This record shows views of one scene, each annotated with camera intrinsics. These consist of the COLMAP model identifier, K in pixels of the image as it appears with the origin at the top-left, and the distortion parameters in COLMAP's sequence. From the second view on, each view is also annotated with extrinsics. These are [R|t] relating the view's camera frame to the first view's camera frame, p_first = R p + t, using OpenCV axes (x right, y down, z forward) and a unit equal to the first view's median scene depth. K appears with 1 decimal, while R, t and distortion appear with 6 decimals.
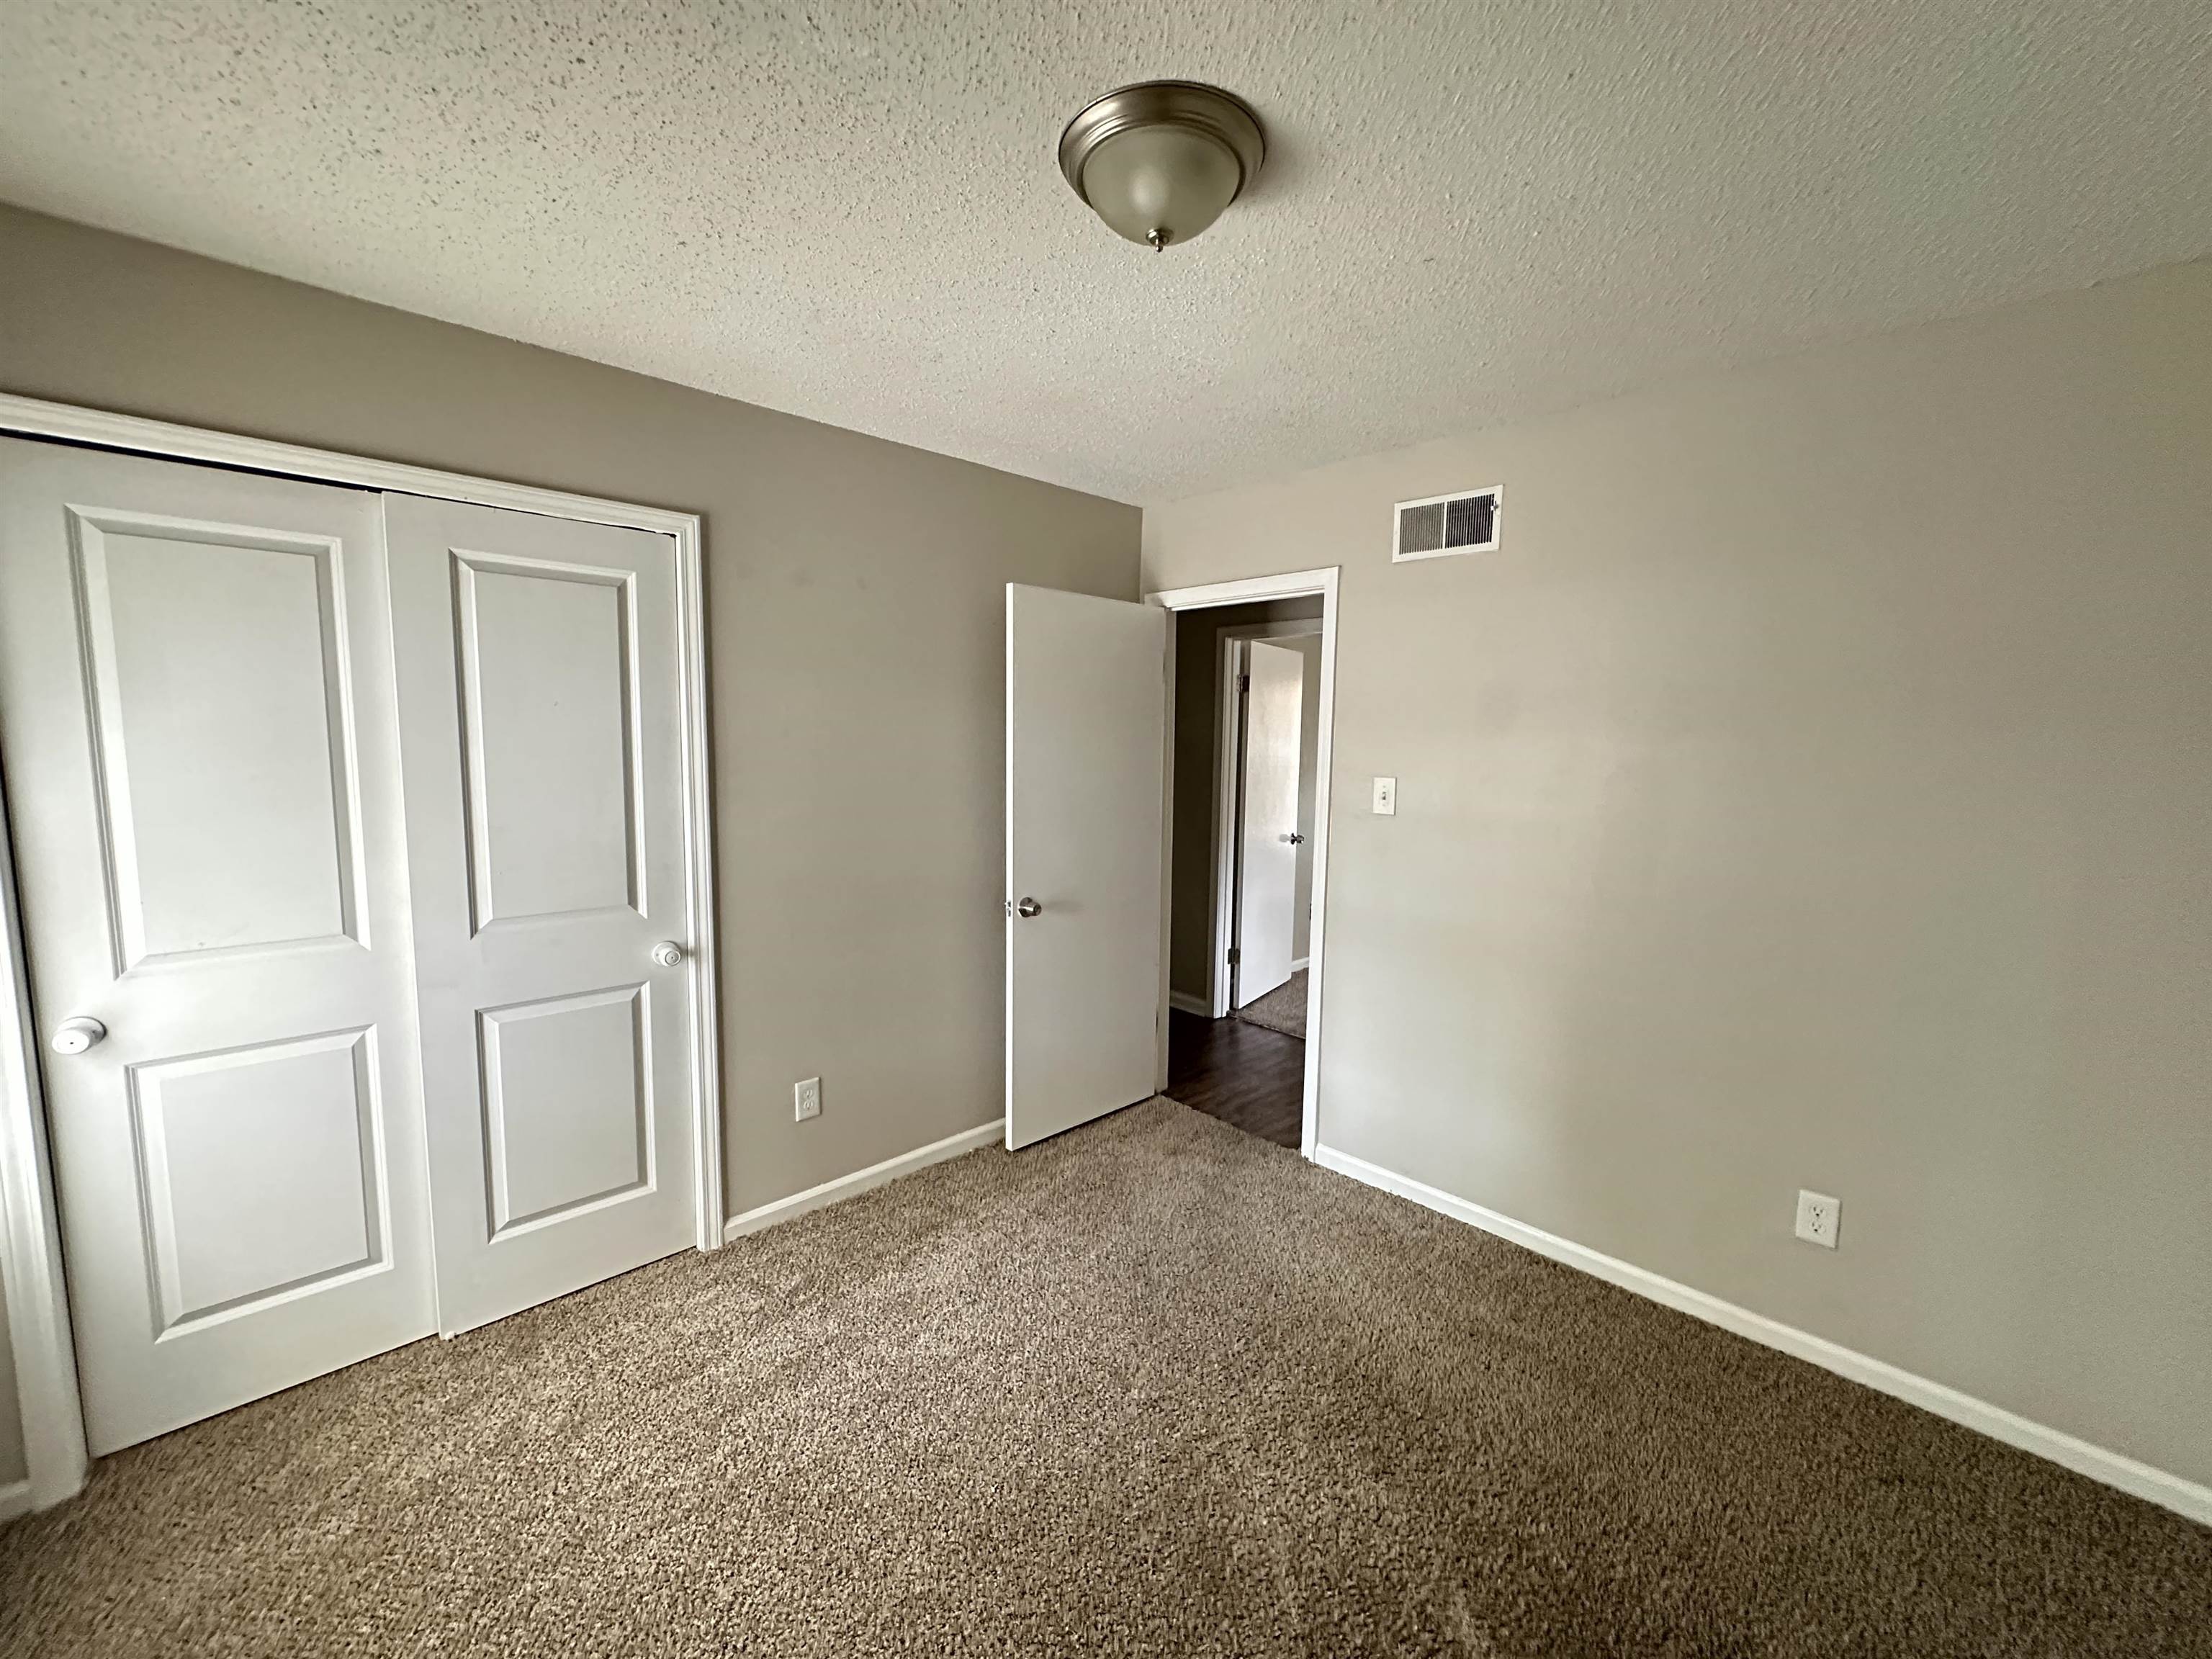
lens RADIAL K [[873.7, 0, 1106.0], [0, 873.7, 829.5], [0, 0, 1]] dist [-0.007892, -0.000093]
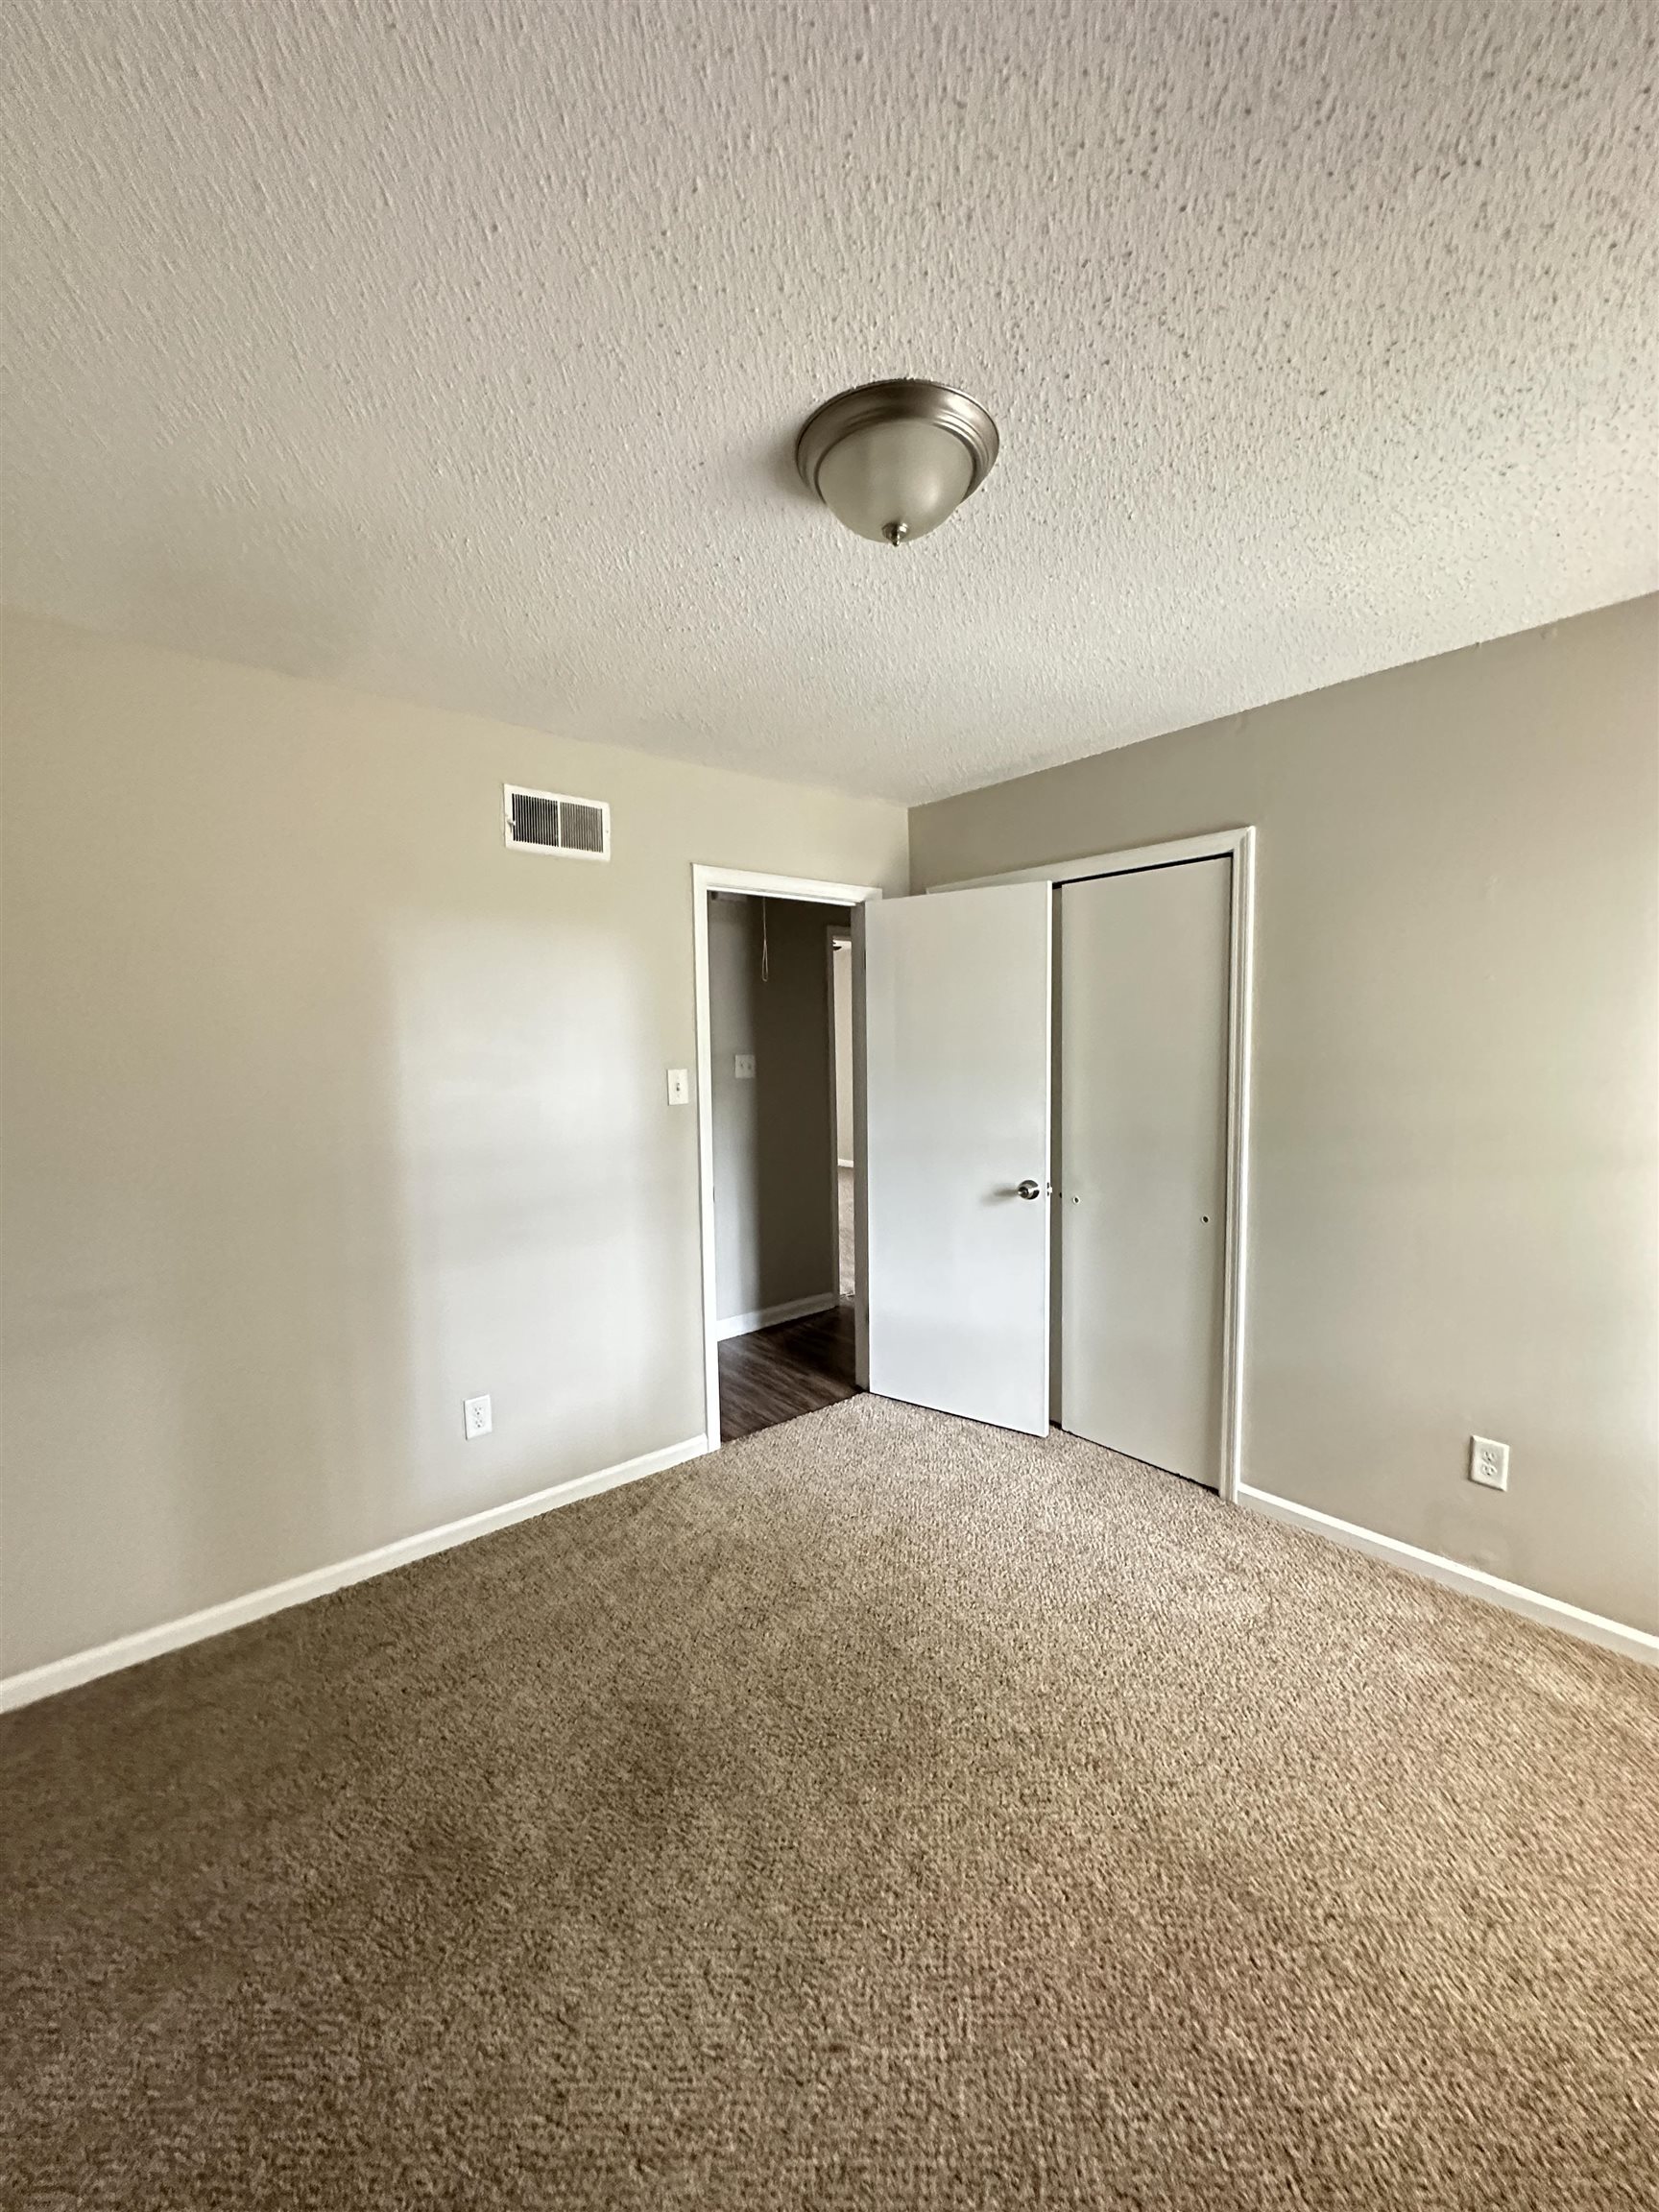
lens RADIAL K [[873.7, 0, 829.5], [0, 873.7, 1106.0], [0, 0, 1]] dist [-0.007892, -0.000093]
pose [[0.063426, -0.095790, 0.993379, -0.648944], [0.121230, 0.988751, 0.087603, -0.078761], [-0.990596, 0.114871, 0.074325, 0.672992]]
